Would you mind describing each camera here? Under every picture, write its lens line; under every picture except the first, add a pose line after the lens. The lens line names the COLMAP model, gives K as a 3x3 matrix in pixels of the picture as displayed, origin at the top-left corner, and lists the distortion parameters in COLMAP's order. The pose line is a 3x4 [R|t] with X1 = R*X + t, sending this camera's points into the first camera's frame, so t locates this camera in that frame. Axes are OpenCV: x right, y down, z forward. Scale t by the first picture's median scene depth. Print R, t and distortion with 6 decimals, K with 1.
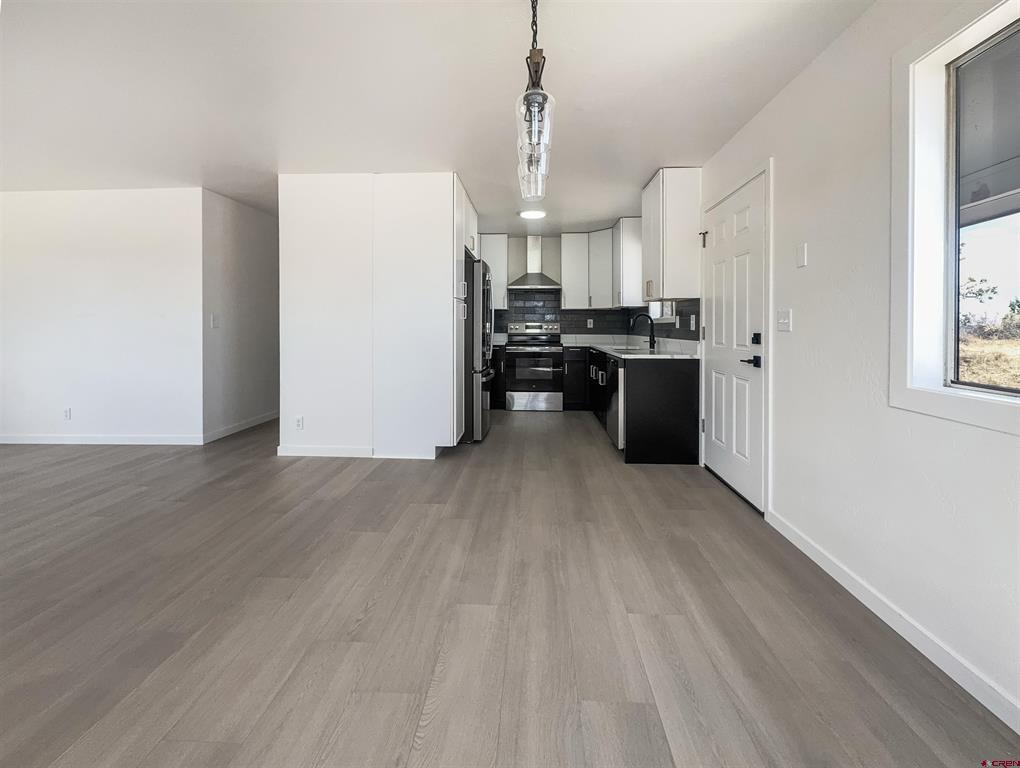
lens RADIAL K [[431.5, 0, 522.9], [0, 431.5, 323.8], [0, 0, 1]] dist [-0.006455, -0.000925]
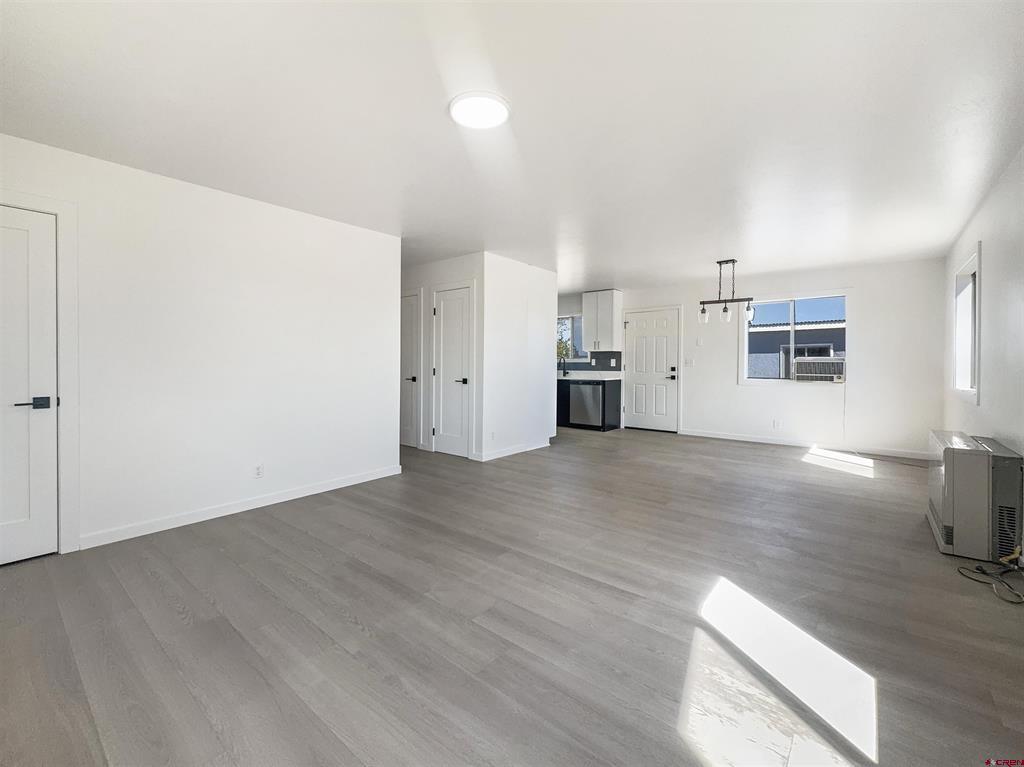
lens RADIAL K [[440.0, 0, 504.4], [0, 440.0, 374.8], [0, 0, 1]] dist [0.005197, 0.000495]
pose [[0.605116, -0.023890, 0.795779, -1.415208], [-0.001635, 0.999510, 0.031249, -0.008437], [-0.796136, -0.020210, 0.604780, 0.103383]]
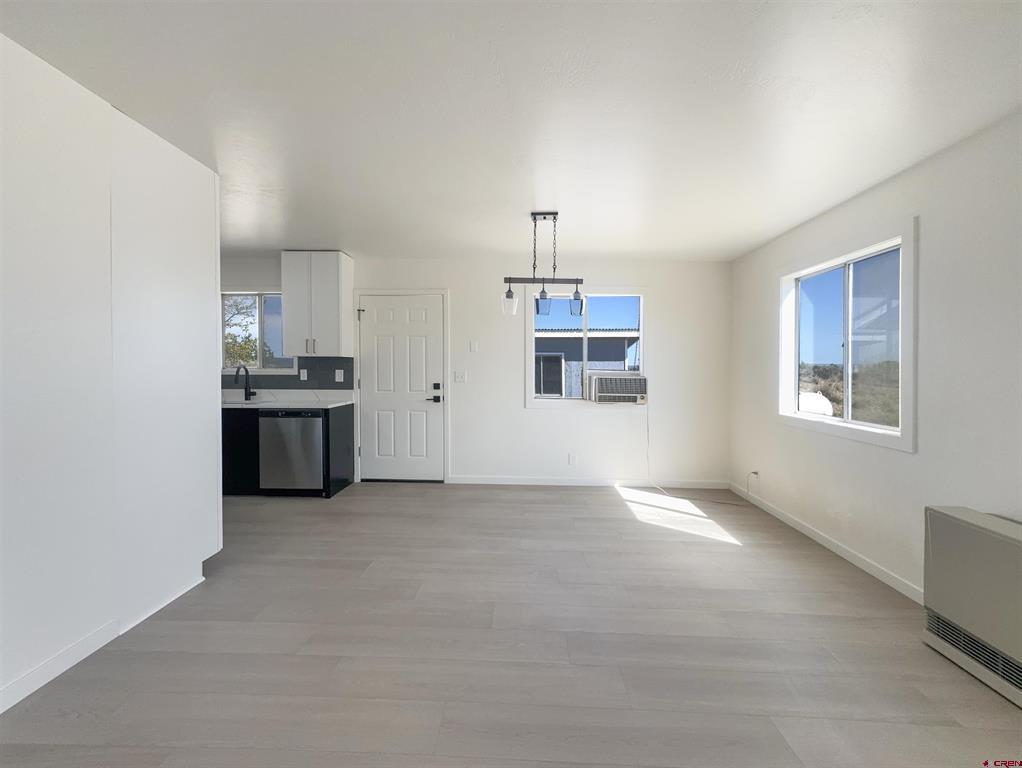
lens RADIAL K [[432.3, 0, 510.9], [0, 432.3, 388.8], [0, 0, 1]] dist [-0.006455, -0.000925]
pose [[-0.017385, -0.052662, 0.998461, -0.765080], [-0.012073, 0.998550, 0.052457, -0.032020], [-0.999776, -0.011142, -0.017995, 0.444821]]
